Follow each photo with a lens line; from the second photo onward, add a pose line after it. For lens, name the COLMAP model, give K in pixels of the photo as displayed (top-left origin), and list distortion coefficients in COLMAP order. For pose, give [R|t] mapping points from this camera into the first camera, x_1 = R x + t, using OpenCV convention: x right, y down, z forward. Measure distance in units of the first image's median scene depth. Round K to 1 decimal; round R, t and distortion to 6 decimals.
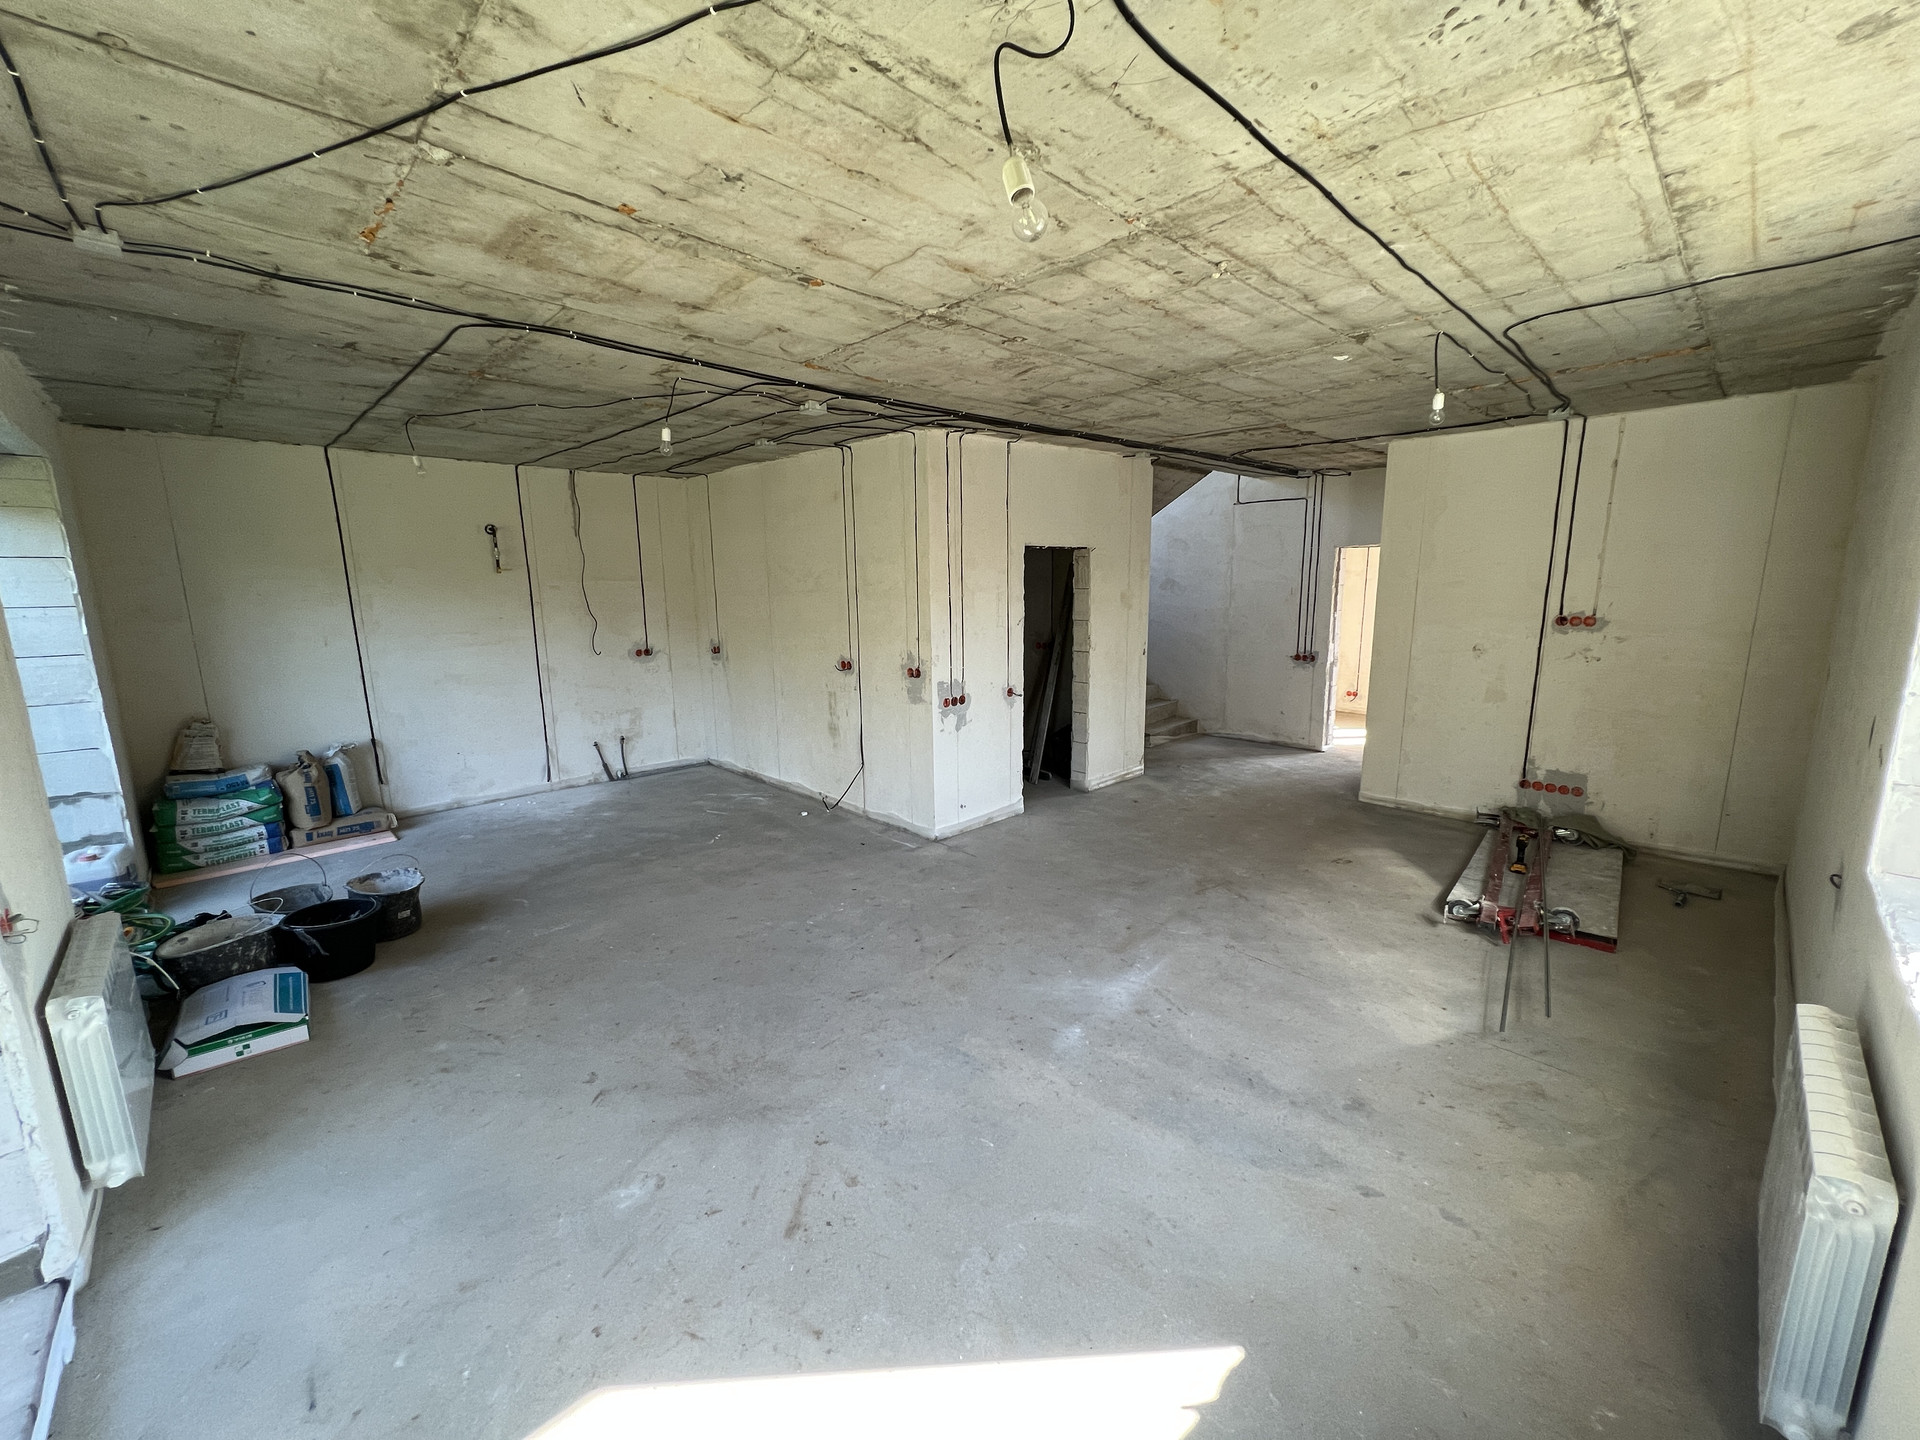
lens RADIAL K [[769.7, 0, 966.9], [0, 769.7, 722.6], [0, 0, 1]] dist [-0.000397, -0.000302]
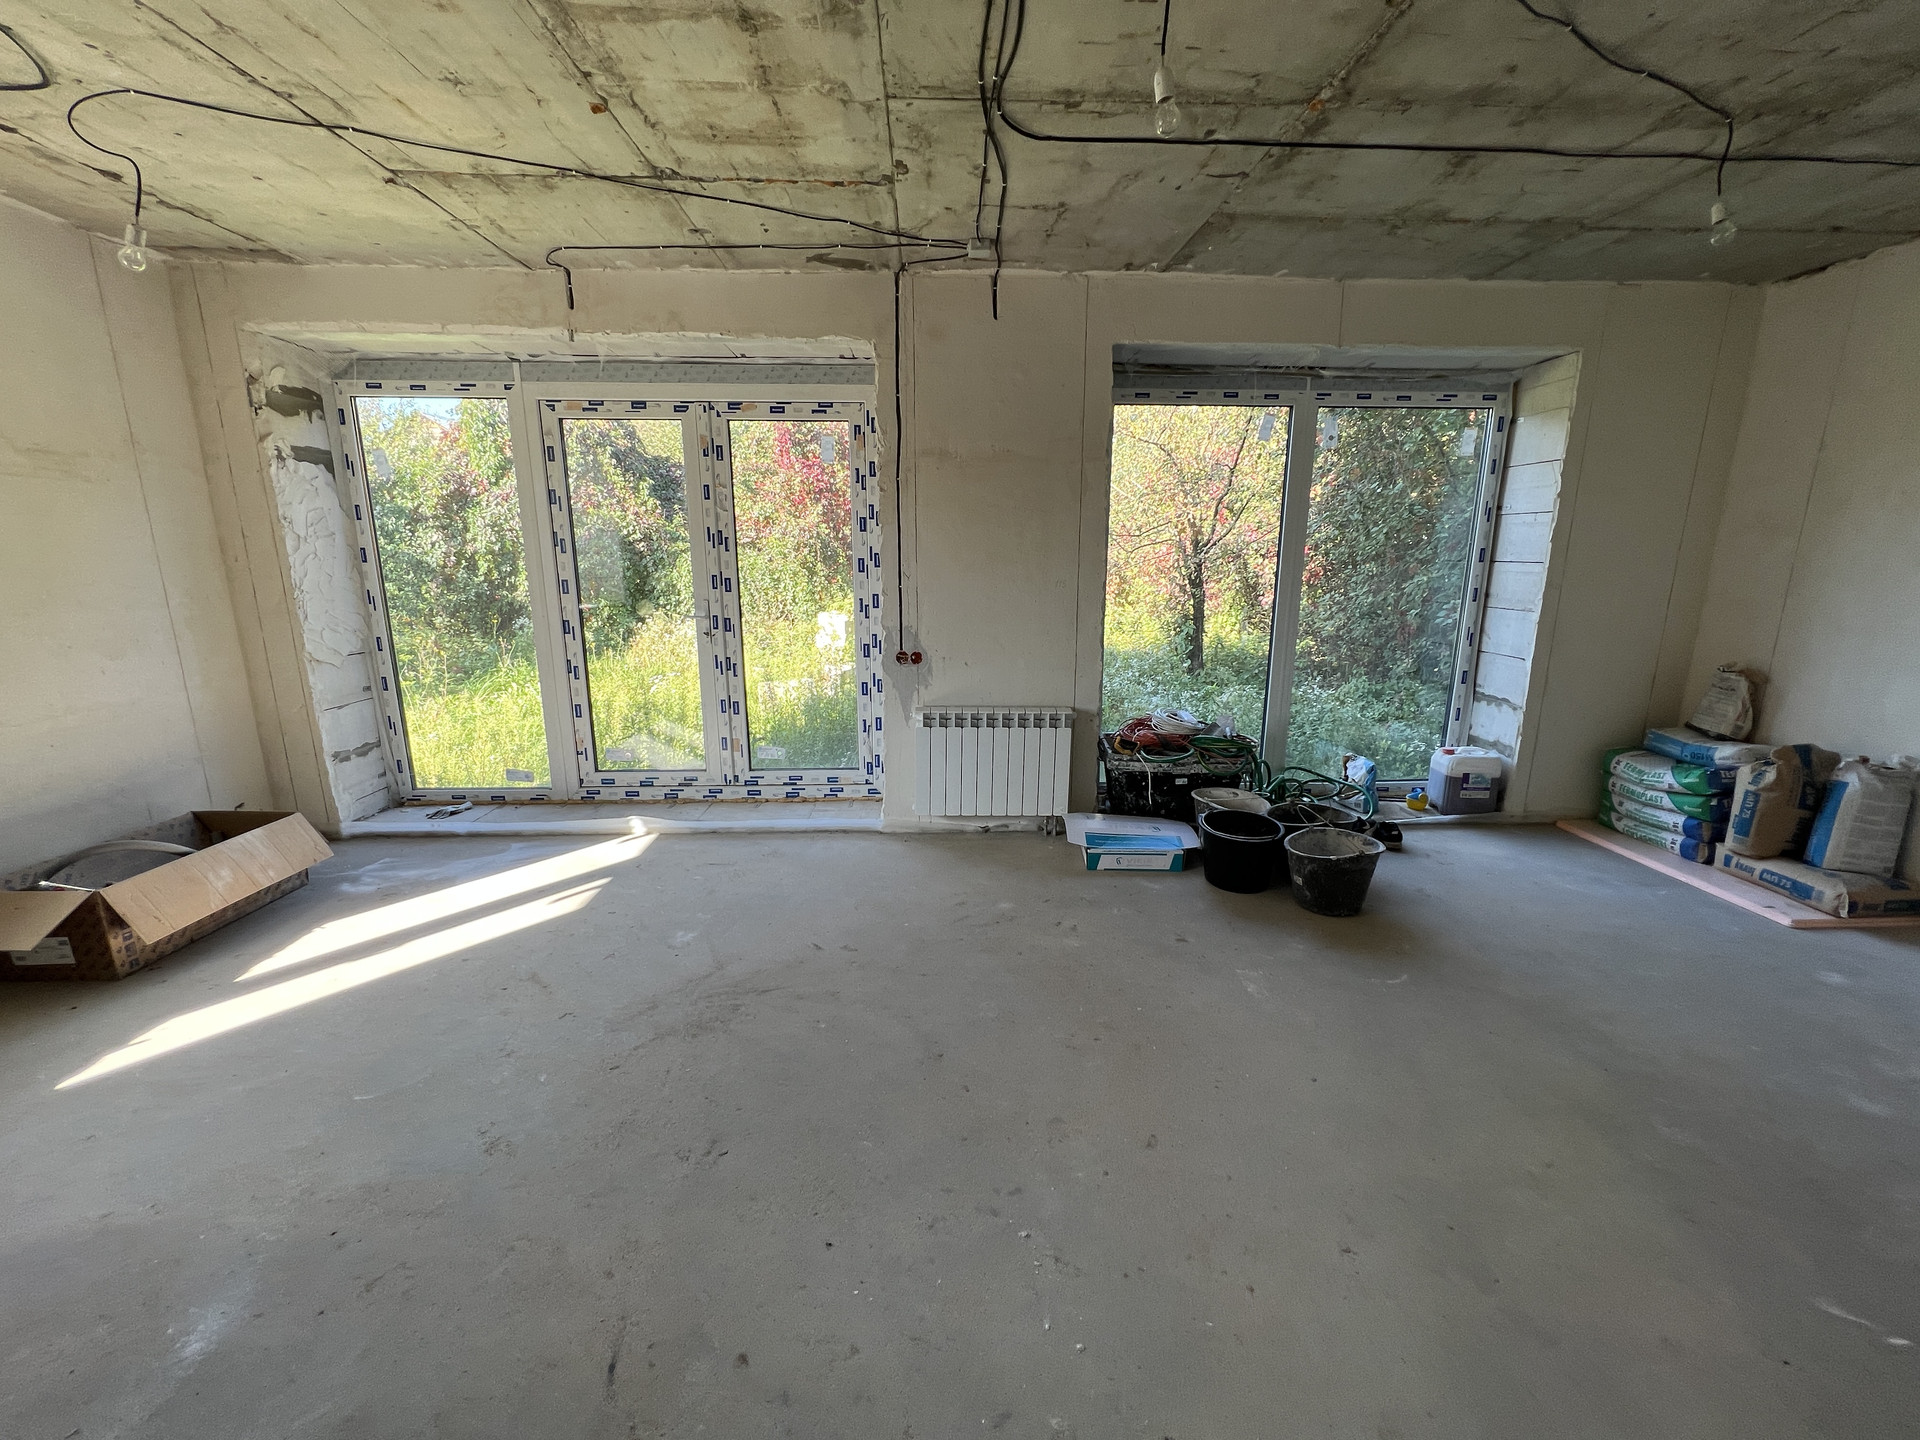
lens RADIAL K [[769.7, 0, 966.9], [0, 769.7, 722.6], [0, 0, 1]] dist [-0.000397, -0.000302]
pose [[-0.670855, 0.172321, -0.721289, 0.064011], [-0.128577, 0.930870, 0.341978, -0.120770], [0.730357, 0.322160, -0.602323, 0.975682]]
